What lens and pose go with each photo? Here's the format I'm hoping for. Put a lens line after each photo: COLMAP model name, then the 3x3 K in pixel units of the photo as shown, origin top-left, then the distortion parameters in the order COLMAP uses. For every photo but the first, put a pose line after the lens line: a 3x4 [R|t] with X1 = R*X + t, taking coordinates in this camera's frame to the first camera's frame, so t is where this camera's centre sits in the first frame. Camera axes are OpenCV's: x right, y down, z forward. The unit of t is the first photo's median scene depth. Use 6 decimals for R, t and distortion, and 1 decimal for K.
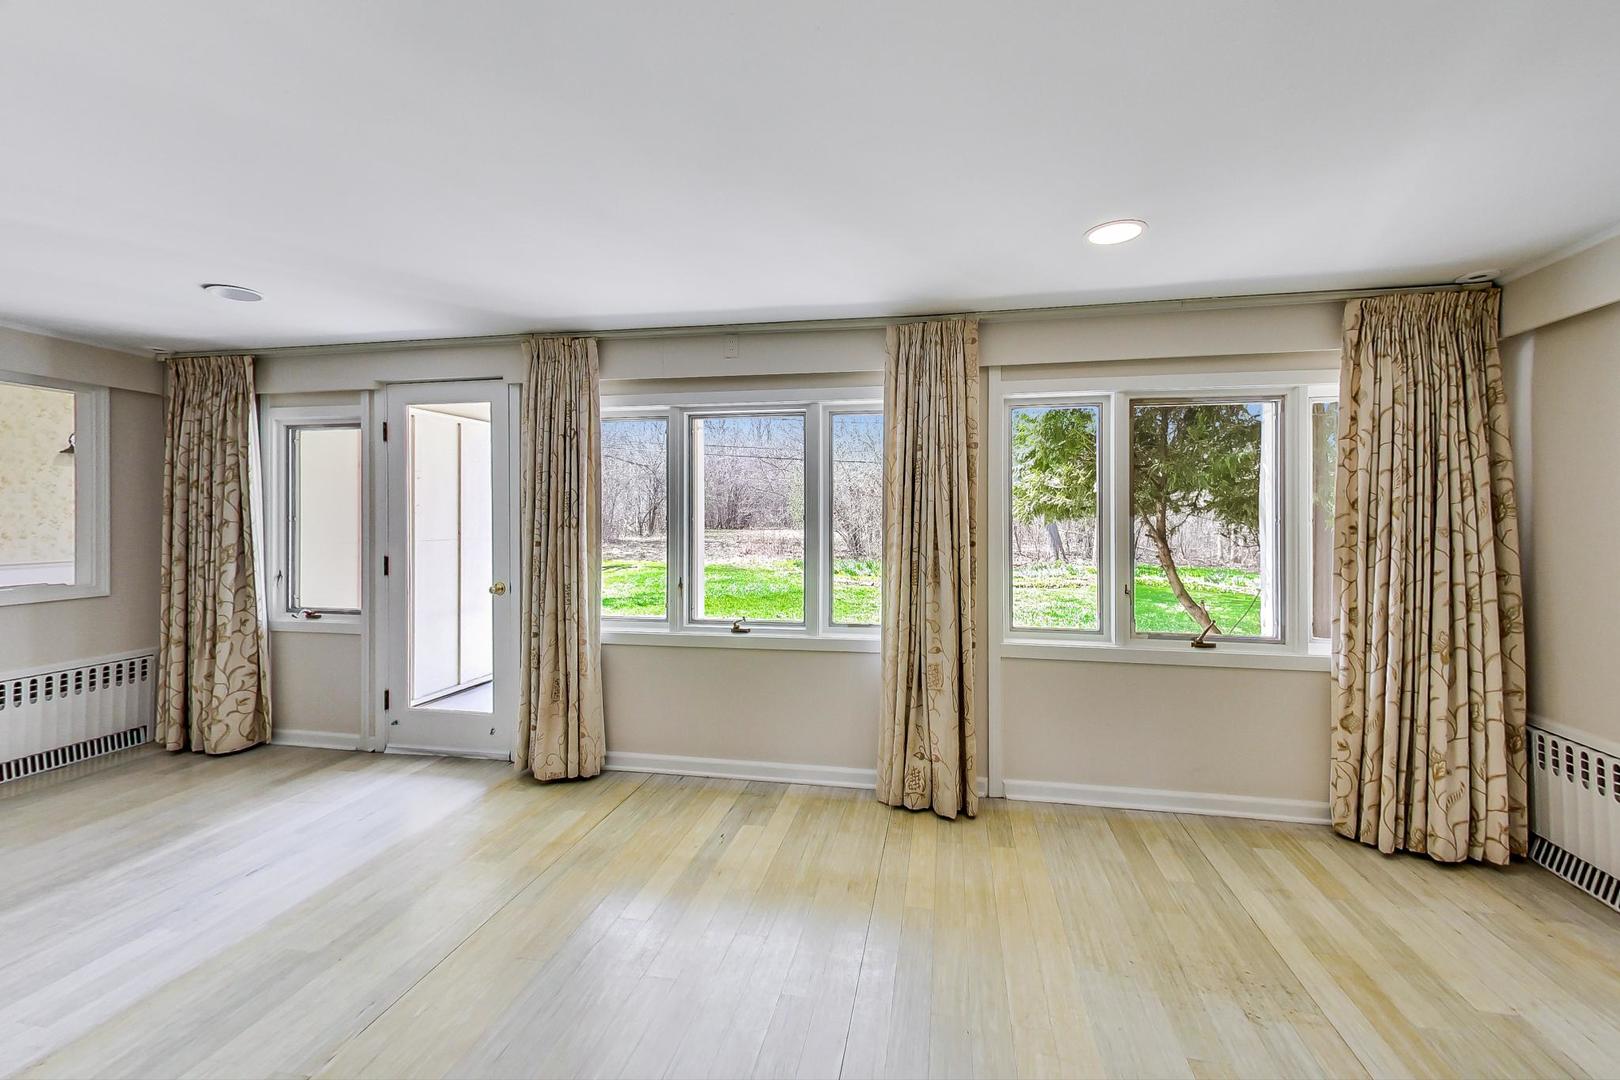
lens RADIAL K [[616.7, 0, 825.9], [0, 616.7, 509.2], [0, 0, 1]] dist [-0.000352, 0.000062]
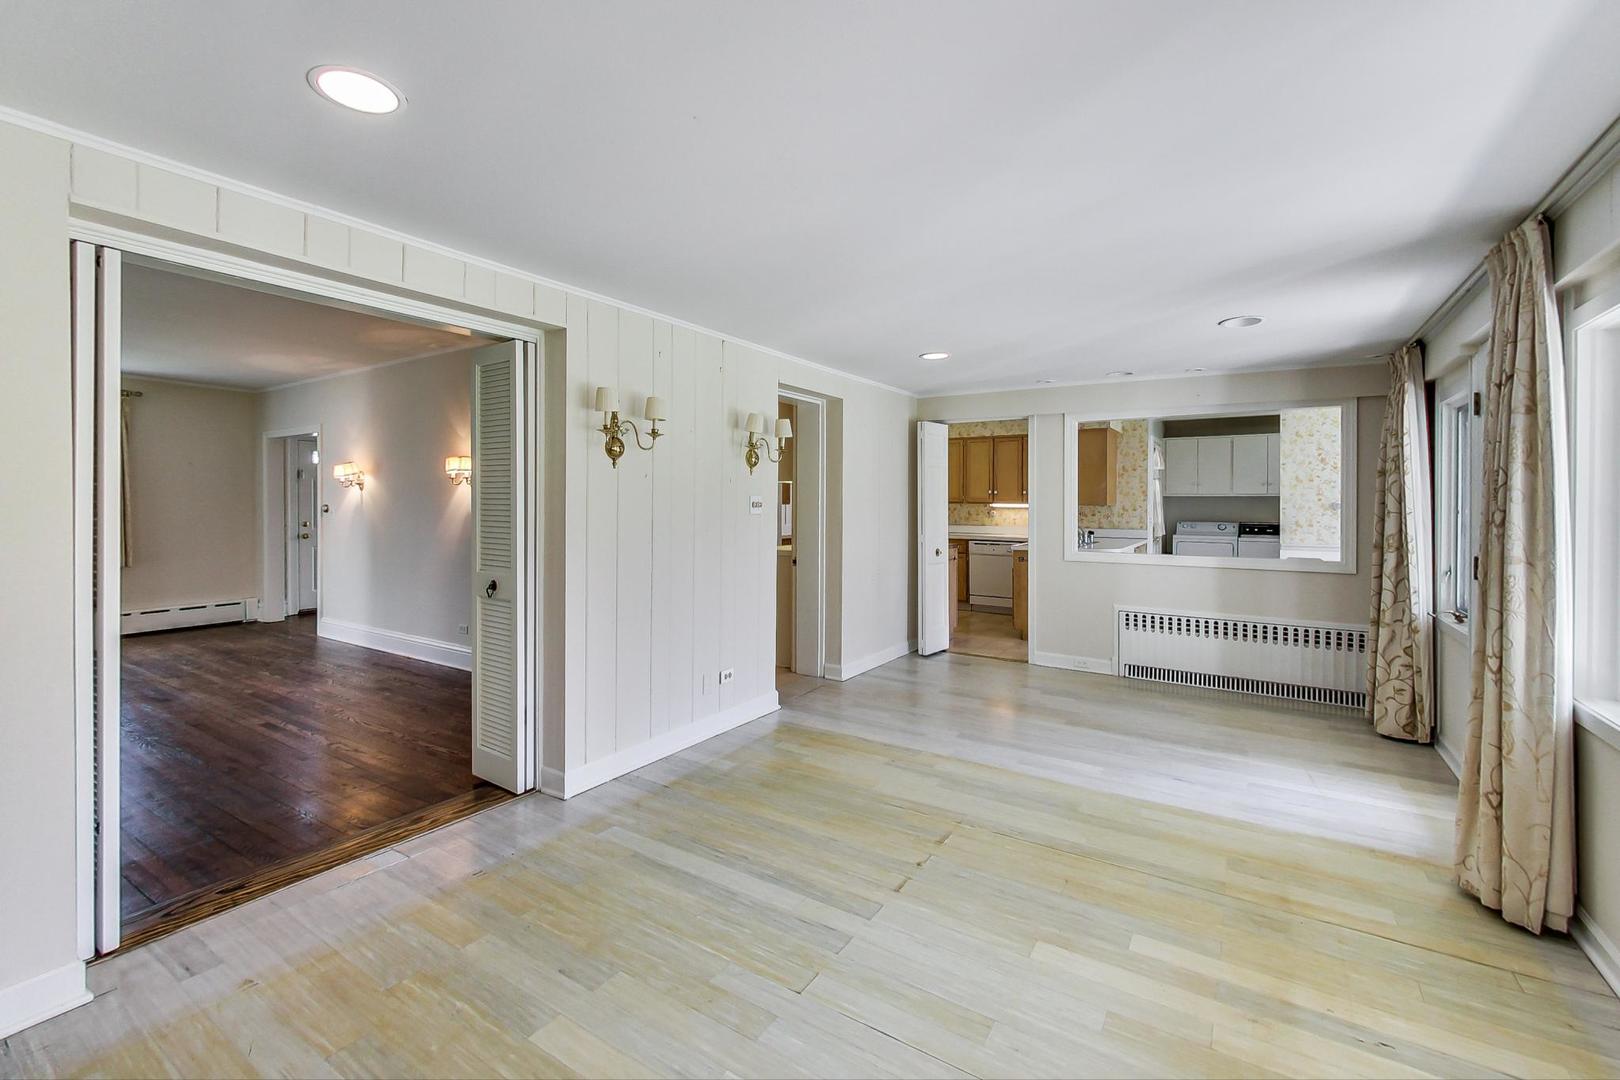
lens RADIAL K [[696.0, 0, 809.9], [0, 696.0, 518.7], [0, 0, 1]] dist [-0.001209, 0.000000]
pose [[-0.361926, 0.011991, -0.932130, 0.498417], [0.007113, 0.999924, 0.010101, 0.013288], [0.932180, -0.002974, -0.361983, 0.567243]]
